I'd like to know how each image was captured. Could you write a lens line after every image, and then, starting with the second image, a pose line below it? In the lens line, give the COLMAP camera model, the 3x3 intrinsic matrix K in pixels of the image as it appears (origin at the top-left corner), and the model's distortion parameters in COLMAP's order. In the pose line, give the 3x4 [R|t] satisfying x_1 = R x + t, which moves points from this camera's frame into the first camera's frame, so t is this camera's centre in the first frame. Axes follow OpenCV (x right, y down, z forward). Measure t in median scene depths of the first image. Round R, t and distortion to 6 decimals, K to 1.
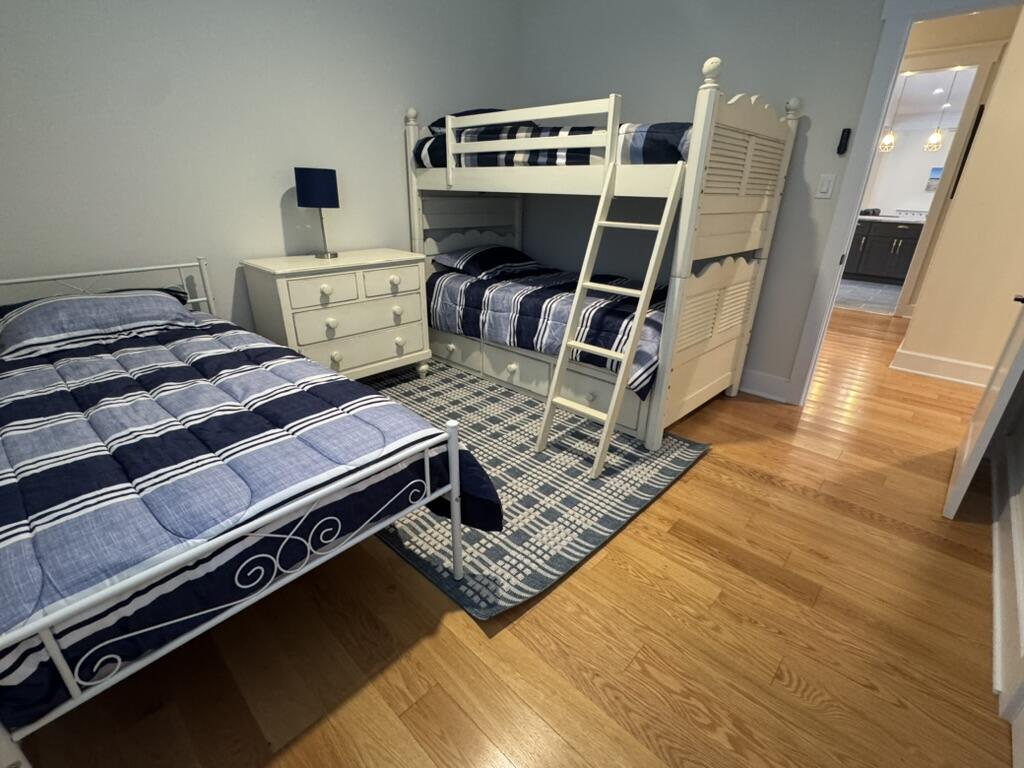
lens RADIAL K [[471.9, 0, 512.0], [0, 471.9, 384.0], [0, 0, 1]] dist [0.000835, 0.000478]
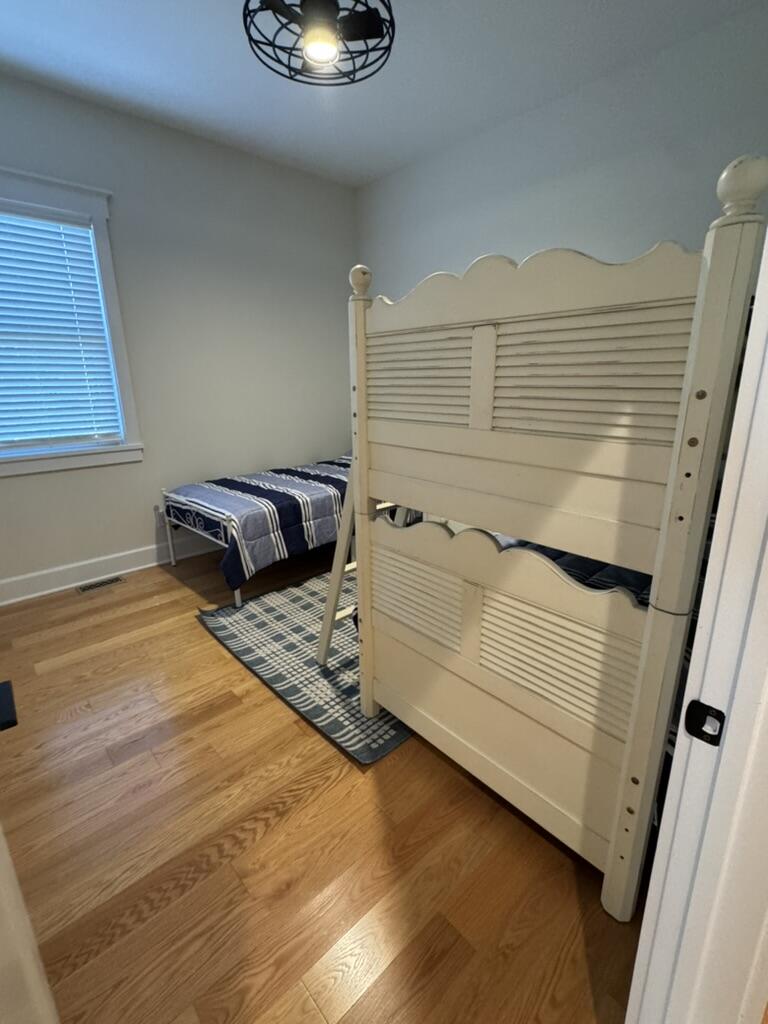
lens RADIAL K [[471.9, 0, 384.0], [0, 471.9, 512.0], [0, 0, 1]] dist [0.000835, 0.000478]
pose [[-0.063861, 0.253358, -0.965262, 1.328490], [-0.378526, 0.888809, 0.258334, -0.521634], [0.923385, 0.381874, 0.039143, 1.150294]]
